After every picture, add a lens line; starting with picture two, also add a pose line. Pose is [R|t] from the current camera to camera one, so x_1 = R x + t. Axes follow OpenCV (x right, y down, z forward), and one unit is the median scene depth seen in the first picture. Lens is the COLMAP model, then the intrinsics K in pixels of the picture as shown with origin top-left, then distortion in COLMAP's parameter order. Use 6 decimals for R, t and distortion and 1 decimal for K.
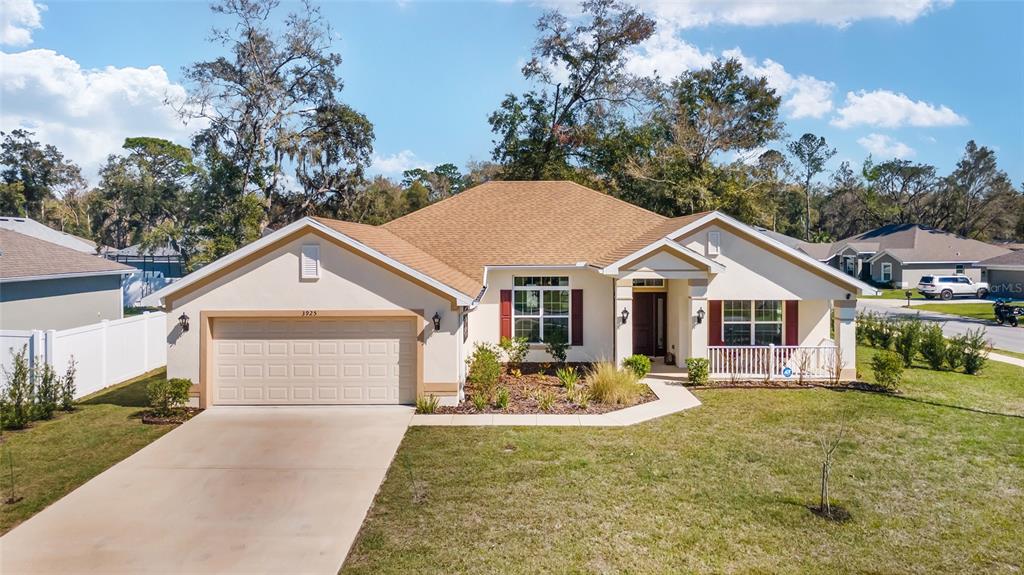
lens RADIAL K [[748.0, 0, 506.9], [0, 748.0, 286.5], [0, 0, 1]] dist [0.063351, 0.005714]
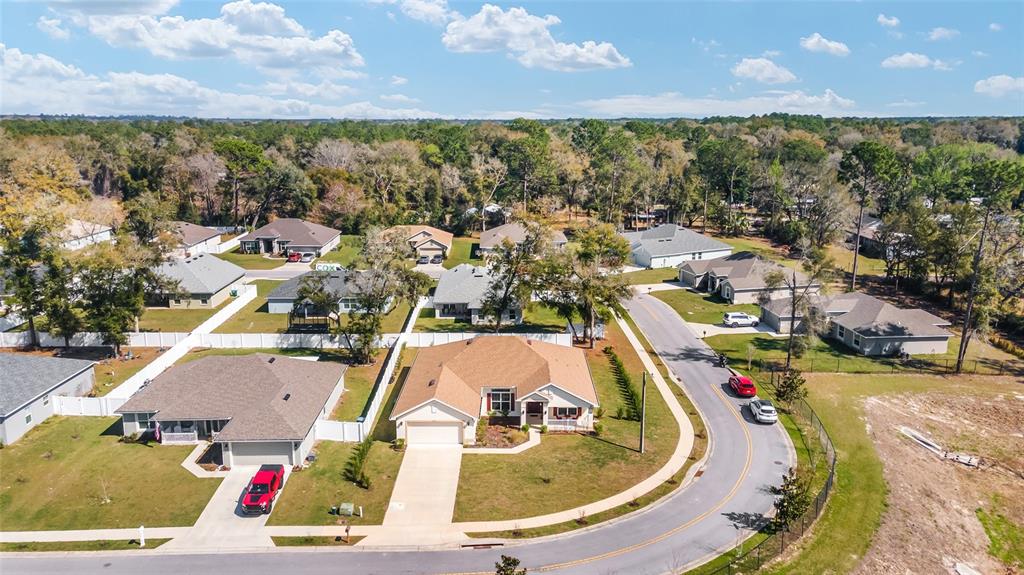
lens RADIAL K [[748.0, 0, 506.9], [0, 748.0, 286.5], [0, 0, 1]] dist [0.063351, 0.005714]
pose [[0.999936, 0.009391, -0.006346, 0.098933], [-0.008201, 0.985954, 0.166813, -1.063764], [0.007824, -0.166750, 0.985968, -2.190284]]
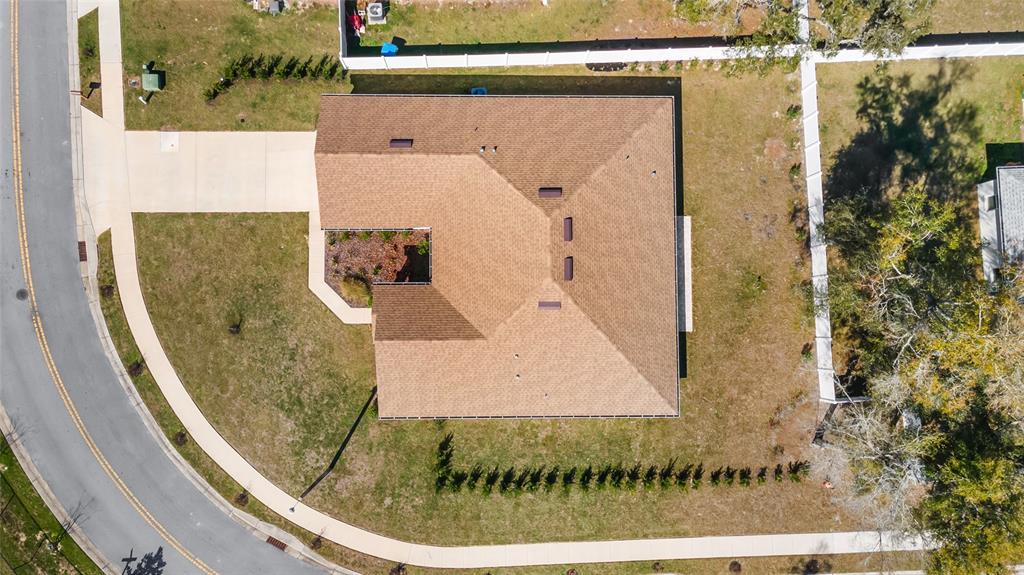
lens RADIAL K [[748.0, 0, 506.9], [0, 748.0, 286.5], [0, 0, 1]] dist [0.063351, 0.005714]
pose [[0.012058, 0.998500, -0.053401, 0.245214], [-0.096117, 0.054315, 0.993887, -2.109120], [0.995297, -0.006851, 0.096628, 1.131182]]
